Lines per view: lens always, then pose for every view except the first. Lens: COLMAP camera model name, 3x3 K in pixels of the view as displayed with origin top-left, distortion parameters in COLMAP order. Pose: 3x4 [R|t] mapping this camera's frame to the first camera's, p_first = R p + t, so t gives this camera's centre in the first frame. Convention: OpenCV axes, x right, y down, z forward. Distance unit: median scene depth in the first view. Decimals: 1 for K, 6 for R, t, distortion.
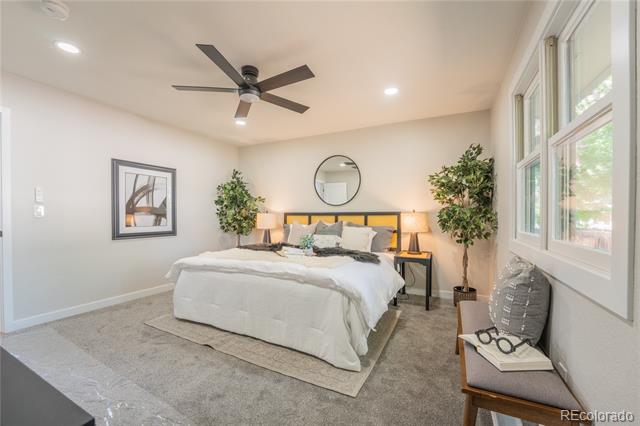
lens RADIAL K [[265.1, 0, 318.4], [0, 265.1, 219.7], [0, 0, 1]] dist [-0.023493, 0.001705]
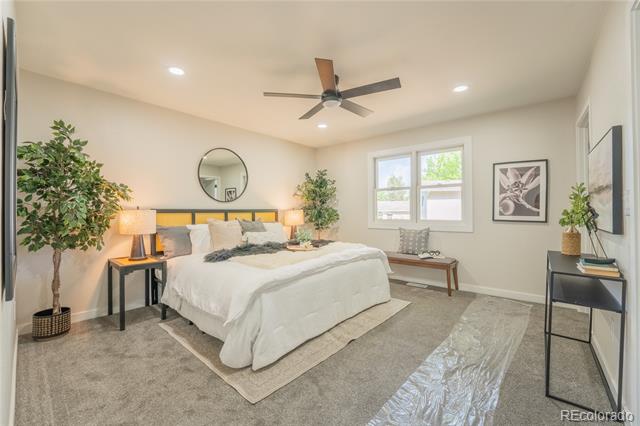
lens RADIAL K [[265.1, 0, 318.8], [0, 265.1, 209.6], [0, 0, 1]] dist [-0.023493, 0.001705]
pose [[0.229463, 0.006767, 0.973294, -0.901902], [0.019661, 0.999740, -0.011587, -0.010959], [-0.973119, 0.021795, 0.229270, 0.549570]]
